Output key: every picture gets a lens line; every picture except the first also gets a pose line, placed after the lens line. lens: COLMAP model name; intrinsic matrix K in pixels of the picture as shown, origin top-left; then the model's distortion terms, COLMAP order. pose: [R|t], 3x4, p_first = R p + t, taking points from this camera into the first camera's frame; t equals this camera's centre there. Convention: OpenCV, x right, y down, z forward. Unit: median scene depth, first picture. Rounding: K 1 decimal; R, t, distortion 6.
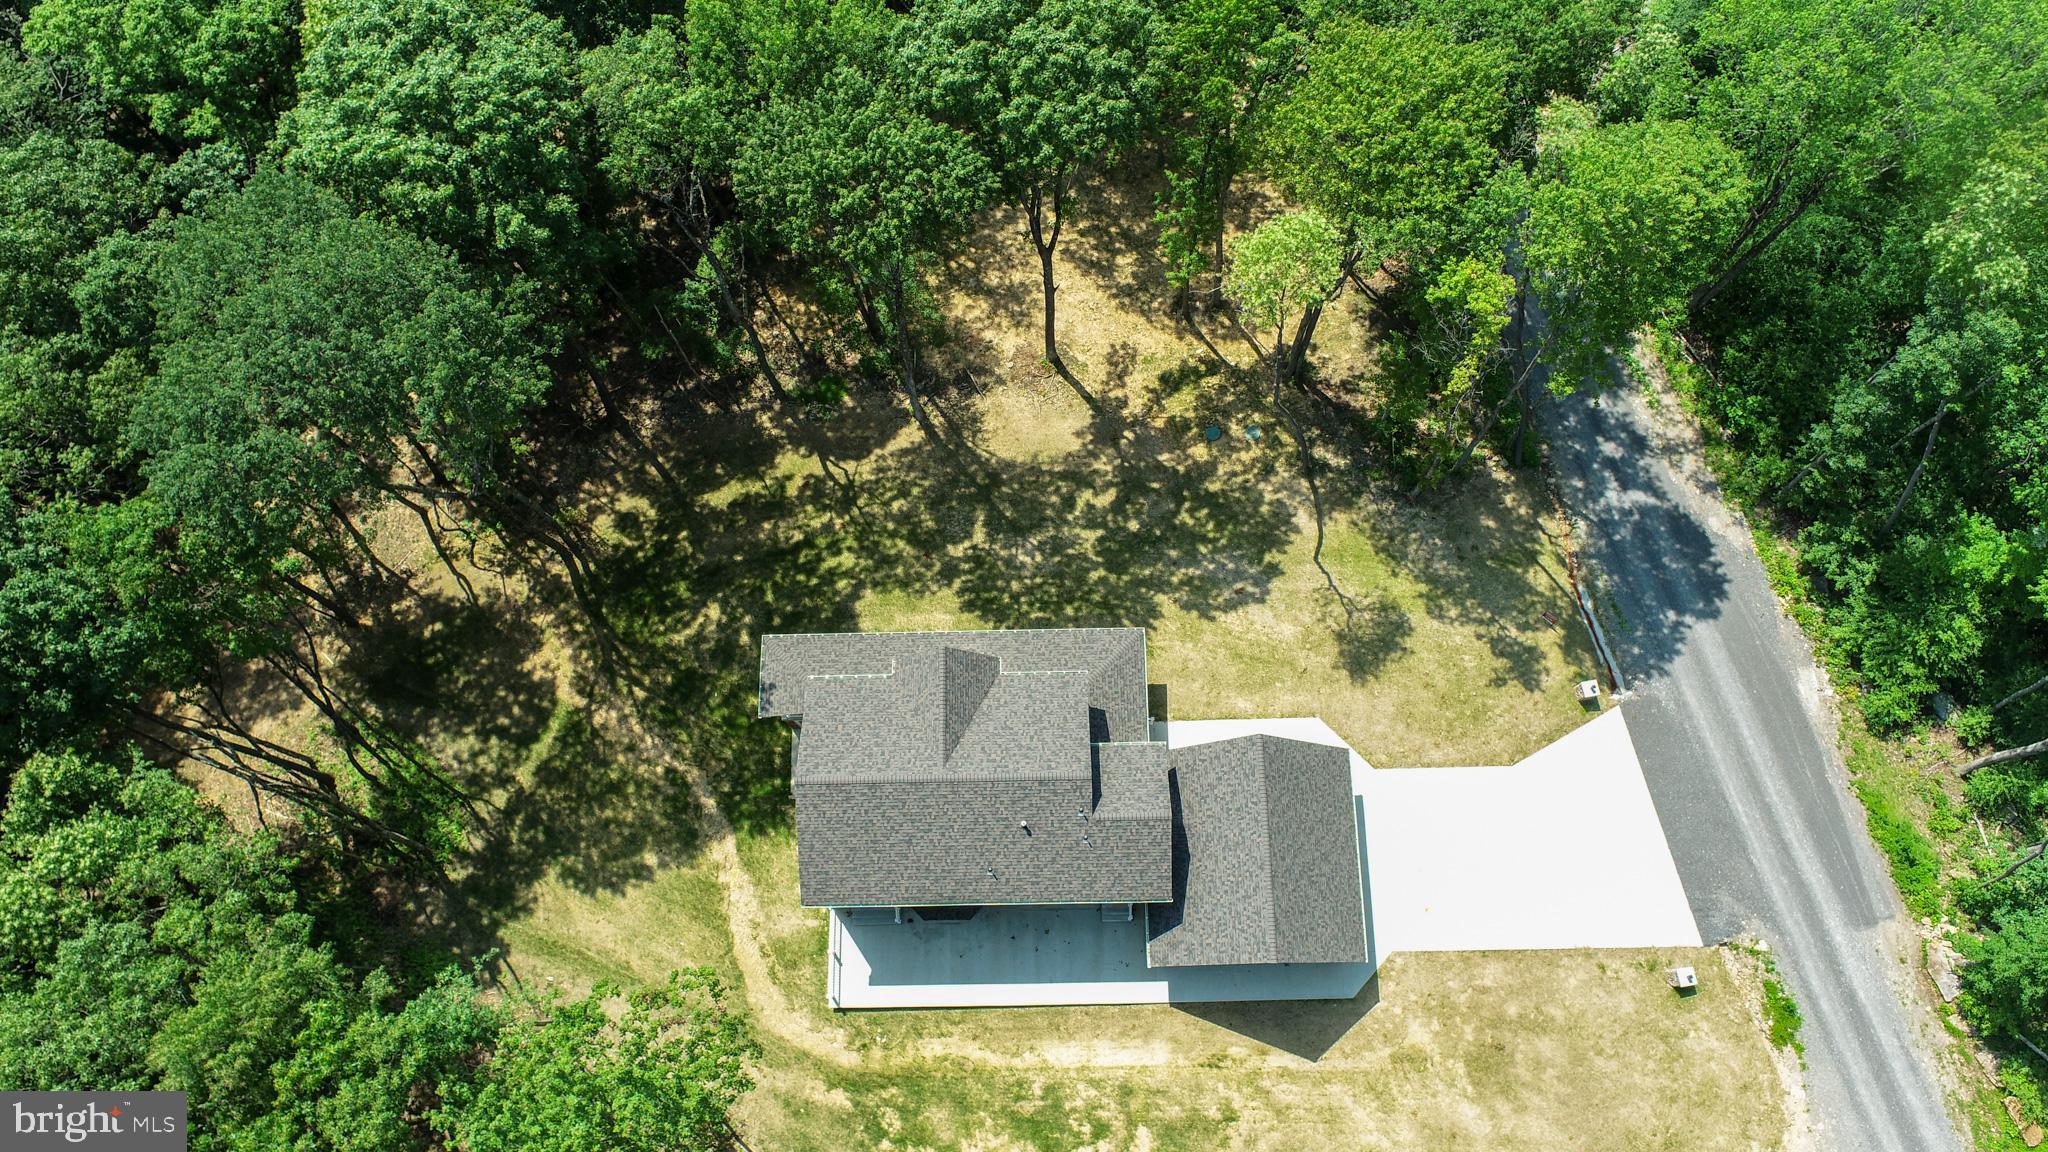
lens RADIAL K [[1377.1, 0, 1024.9], [0, 1377.1, 570.5], [0, 0, 1]] dist [-0.013120, -0.007884]
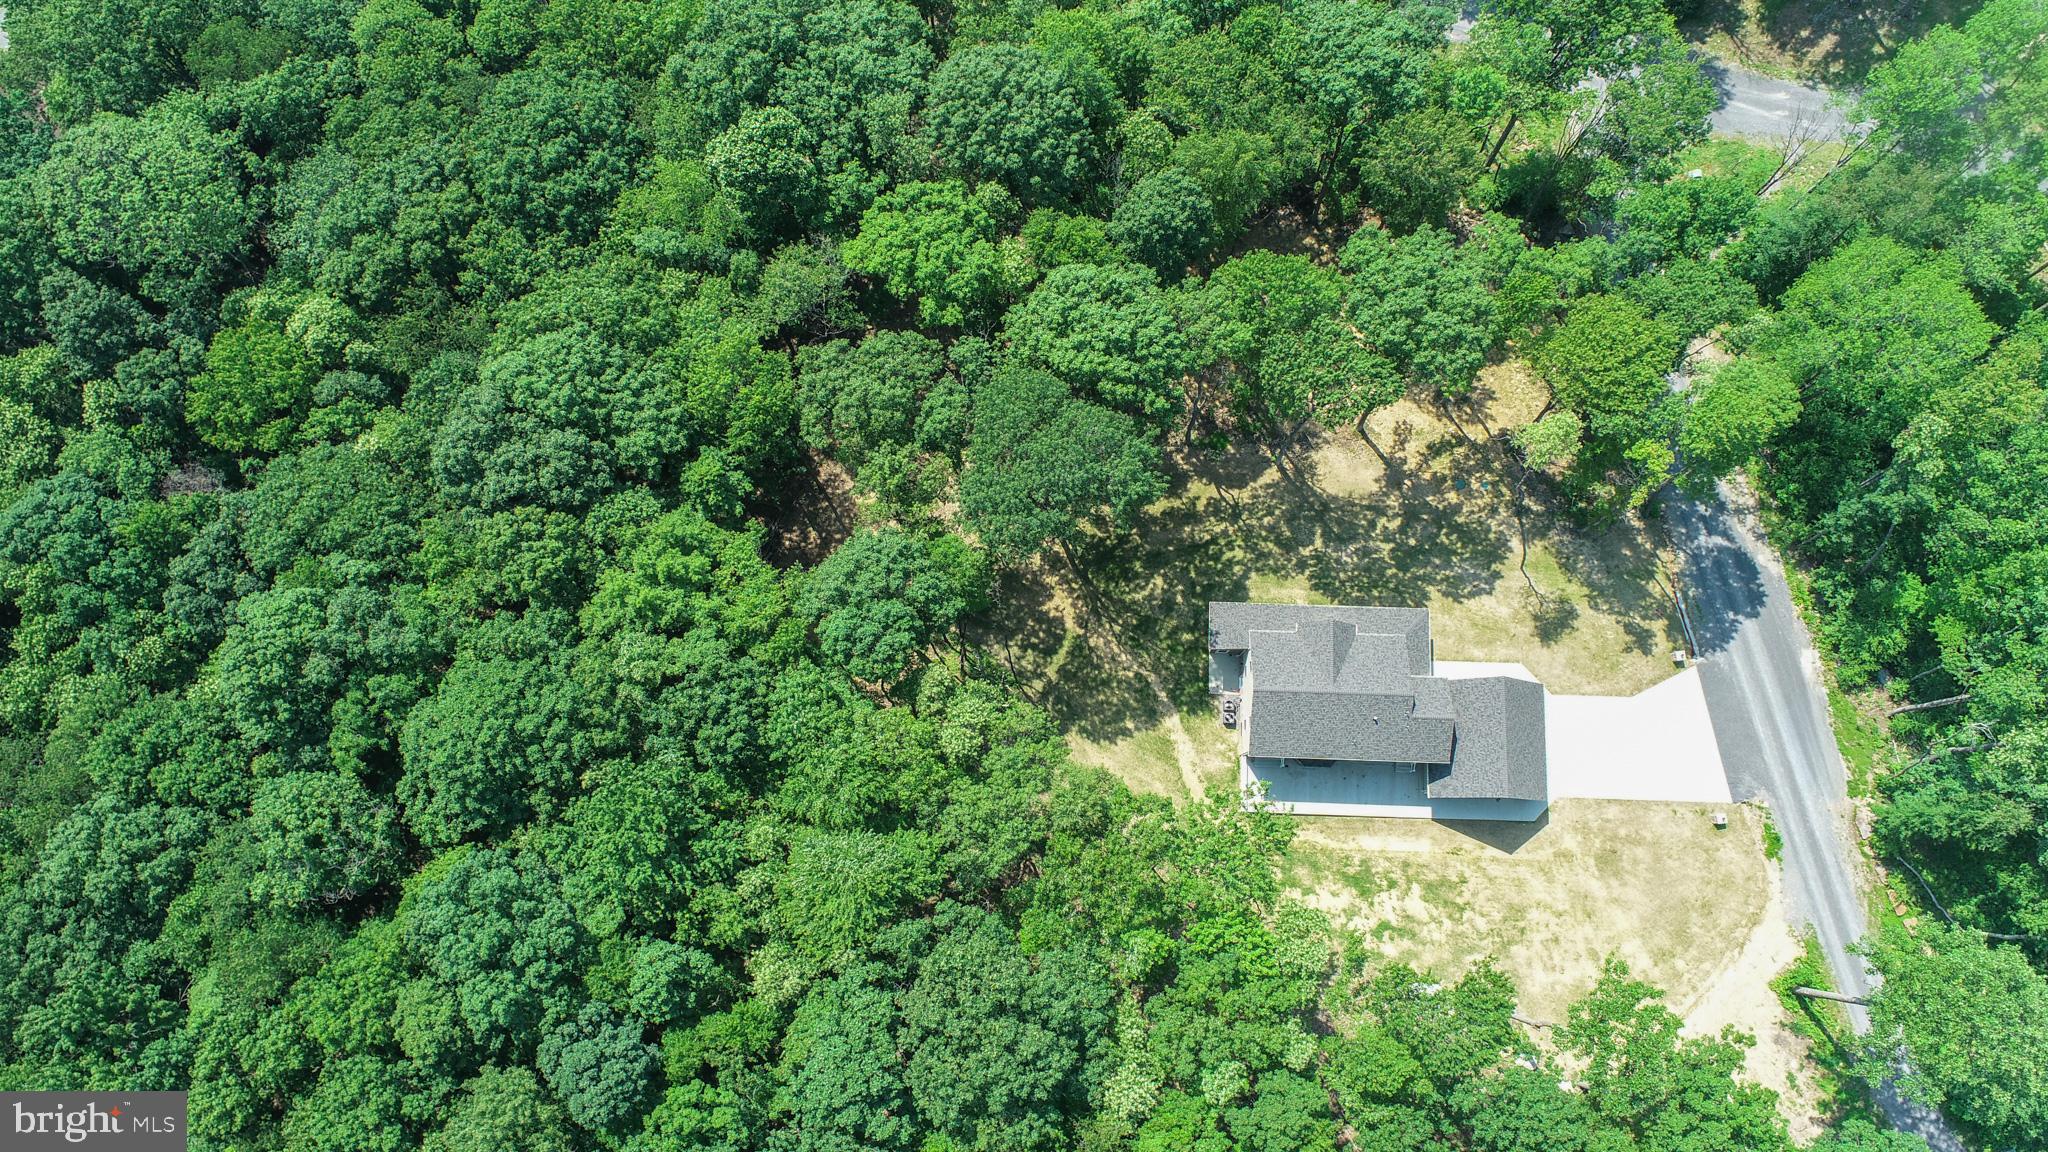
lens RADIAL K [[1377.1, 0, 1020.0], [0, 1377.1, 580.6], [0, 0, 1]] dist [-0.013120, -0.007884]
pose [[0.998699, 0.049448, -0.012429, -0.398745], [-0.047806, 0.992901, 0.108915, -0.154824], [0.017726, -0.108179, 0.993973, -0.716451]]
